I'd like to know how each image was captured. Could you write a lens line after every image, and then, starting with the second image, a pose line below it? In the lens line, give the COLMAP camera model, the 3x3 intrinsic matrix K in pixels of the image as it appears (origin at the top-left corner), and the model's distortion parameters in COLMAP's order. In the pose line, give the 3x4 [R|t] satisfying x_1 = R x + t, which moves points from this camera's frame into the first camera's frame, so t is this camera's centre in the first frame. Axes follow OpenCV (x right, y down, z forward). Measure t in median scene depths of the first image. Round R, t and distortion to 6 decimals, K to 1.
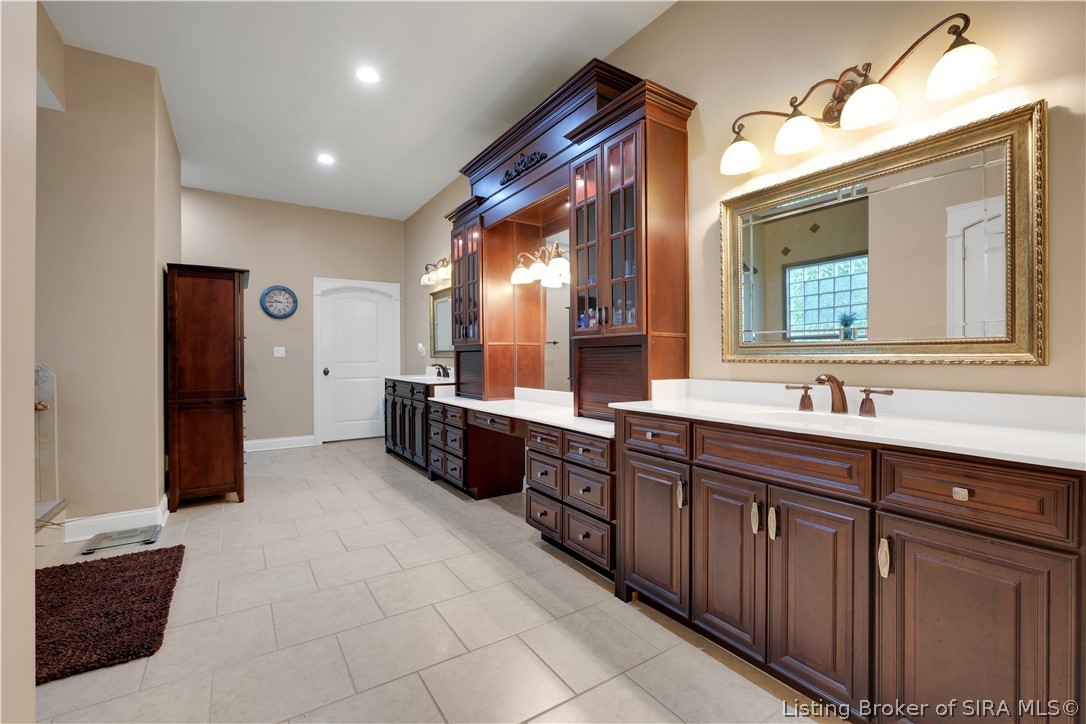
lens RADIAL K [[468.8, 0, 542.8], [0, 468.8, 357.6], [0, 0, 1]] dist [-0.009067, 0.000501]
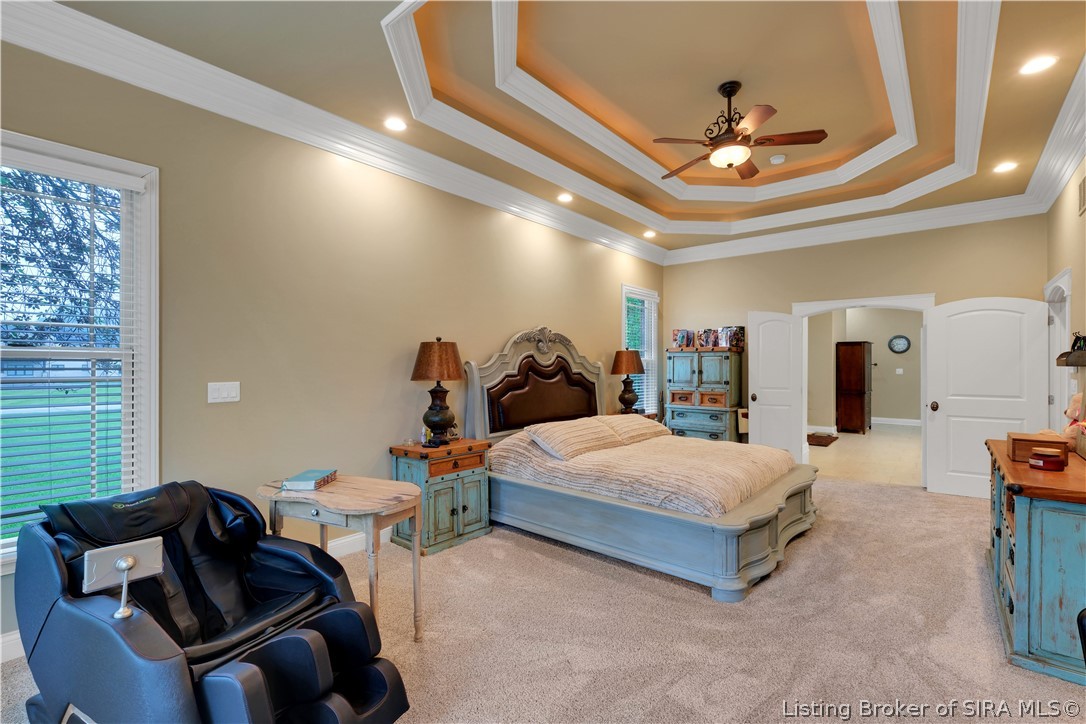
lens RADIAL K [[468.8, 0, 542.8], [0, 468.8, 357.6], [0, 0, 1]] dist [-0.009067, 0.000501]
pose [[0.277636, -0.000684, -0.960686, 1.298096], [-0.005941, 0.999979, -0.002429, -0.086446], [0.960668, 0.006382, 0.277626, -1.368999]]
